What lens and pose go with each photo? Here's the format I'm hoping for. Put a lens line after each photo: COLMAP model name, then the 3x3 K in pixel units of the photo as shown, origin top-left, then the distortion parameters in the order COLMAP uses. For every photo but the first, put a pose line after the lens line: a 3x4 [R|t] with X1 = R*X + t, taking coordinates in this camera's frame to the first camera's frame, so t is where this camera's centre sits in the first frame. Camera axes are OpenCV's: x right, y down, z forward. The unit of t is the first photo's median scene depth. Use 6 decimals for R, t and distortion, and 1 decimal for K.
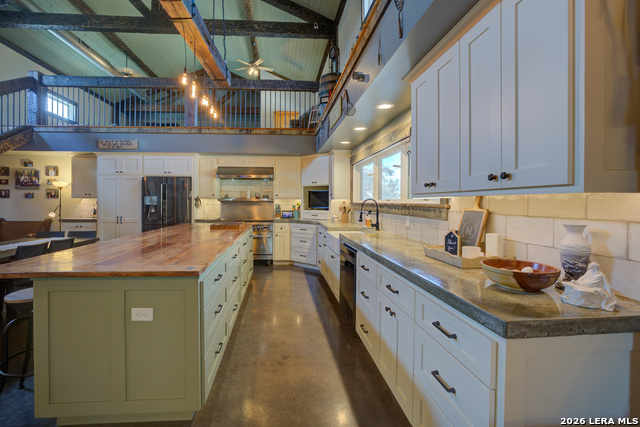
lens RADIAL K [[288.4, 0, 300.6], [0, 288.4, 200.5], [0, 0, 1]] dist [-0.001115, 0.000285]
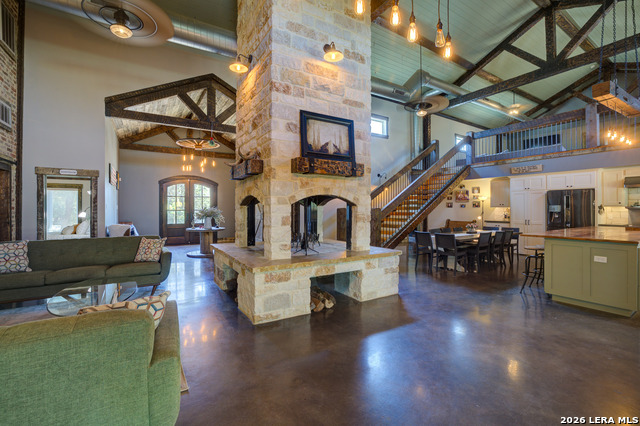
lens RADIAL K [[282.3, 0, 320.2], [0, 282.3, 207.9], [0, 0, 1]] dist [-0.002146, 0.000115]
pose [[0.487240, -0.007835, -0.873233, 0.086328], [0.007492, 0.999960, -0.004791, -0.003978], [0.873236, -0.004207, 0.487279, -0.551992]]
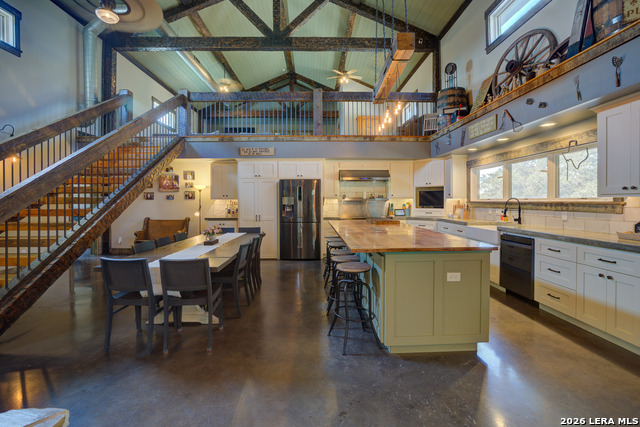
lens RADIAL K [[292.8, 0, 322.6], [0, 292.8, 204.1], [0, 0, 1]] dist [-0.020888, 0.000423]
pose [[0.999525, -0.006793, -0.030067, -0.325362], [0.007219, 0.999875, 0.014098, -0.001906], [0.029967, -0.014308, 0.999448, -0.142632]]
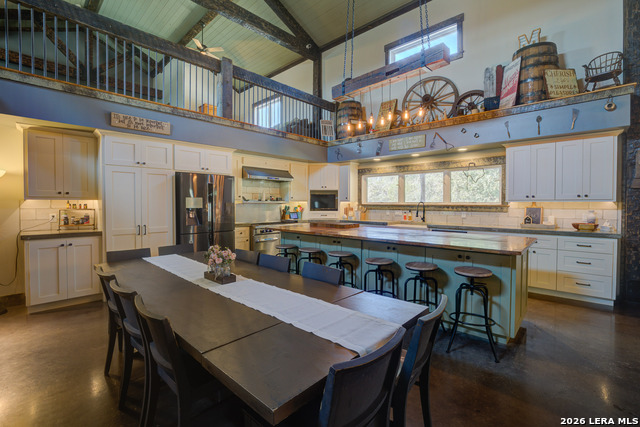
lens RADIAL K [[290.1, 0, 315.9], [0, 290.1, 209.7], [0, 0, 1]] dist [-0.036969, 0.000177]
pose [[0.721562, -0.017983, 0.692116, -0.775594], [-0.000563, 0.999647, 0.026561, -0.002864], [-0.692350, -0.019555, 0.721297, 0.179067]]
